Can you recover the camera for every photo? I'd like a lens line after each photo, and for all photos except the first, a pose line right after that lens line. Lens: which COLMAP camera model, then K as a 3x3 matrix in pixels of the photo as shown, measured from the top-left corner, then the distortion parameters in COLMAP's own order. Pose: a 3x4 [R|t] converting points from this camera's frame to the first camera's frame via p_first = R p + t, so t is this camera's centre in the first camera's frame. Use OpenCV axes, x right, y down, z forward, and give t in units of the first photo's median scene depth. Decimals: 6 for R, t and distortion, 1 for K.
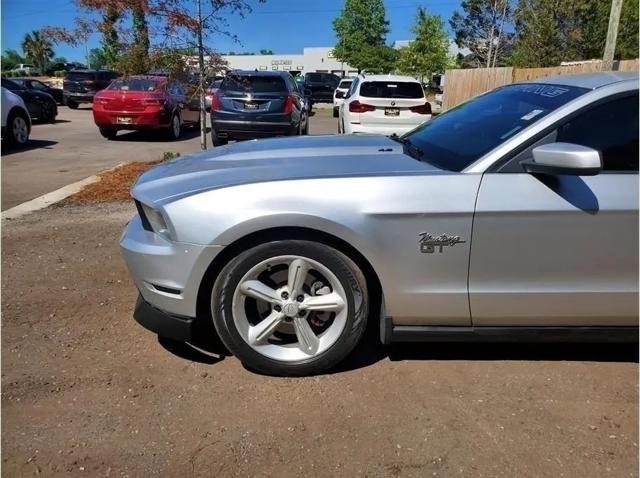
lens RADIAL K [[513.7, 0, 317.5], [0, 513.7, 243.3], [0, 0, 1]] dist [0.006854, 0.001031]
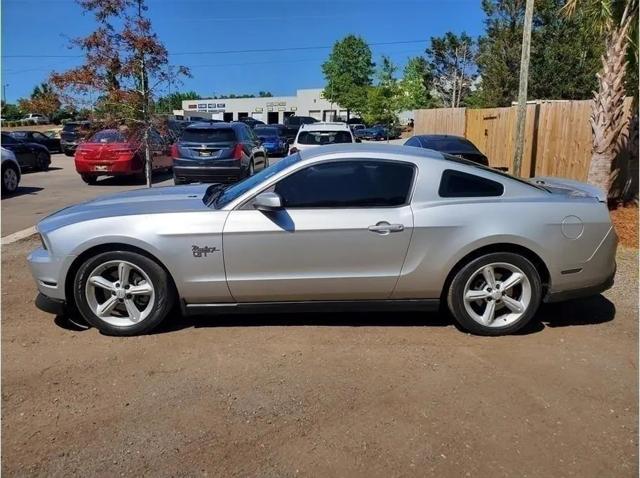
lens RADIAL K [[521.1, 0, 306.8], [0, 521.1, 238.0], [0, 0, 1]] dist [0.008608, -0.001779]
pose [[0.999072, -0.021206, -0.037502, 0.141843], [0.018167, 0.996662, -0.079598, 0.021634], [0.039065, 0.078842, 0.996121, -0.154954]]
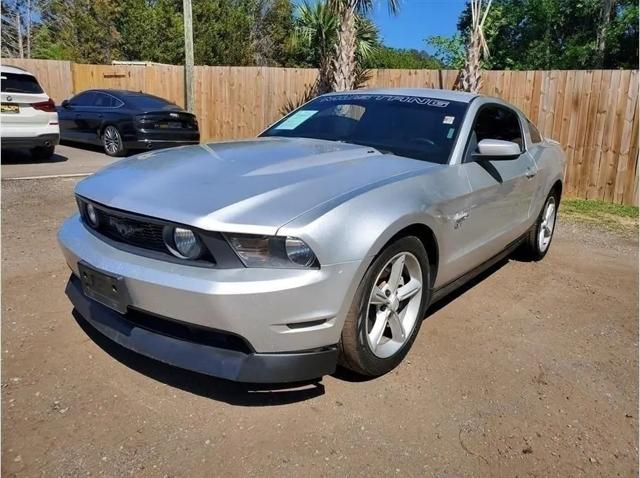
lens RADIAL K [[523.1, 0, 327.8], [0, 523.1, 239.2], [0, 0, 1]] dist [-0.039672, 0.089219]
pose [[0.615513, -0.180189, 0.767252, -0.215300], [0.183029, 0.979579, 0.083223, -0.027125], [-0.766579, 0.089204, 0.635924, 0.094675]]
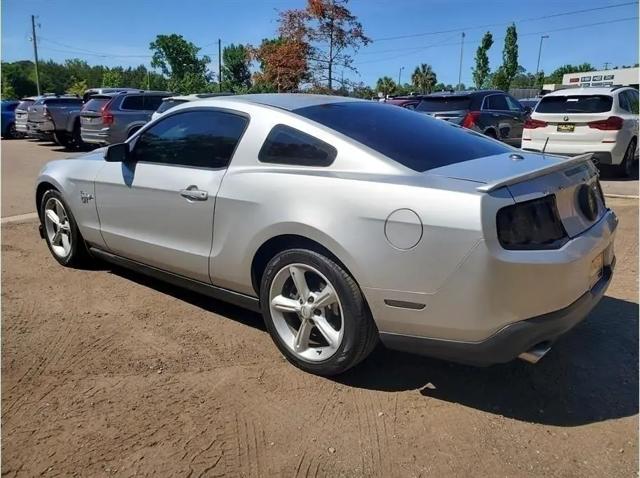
lens RADIAL K [[508.3, 0, 319.8], [0, 508.3, 226.0], [0, 0, 1]] dist [0.007531, 0.004639]
pose [[0.734729, 0.122503, -0.667208, 0.441420], [-0.166464, 0.986045, -0.002267, -0.007739], [0.657619, 0.112731, 0.744868, 0.052842]]
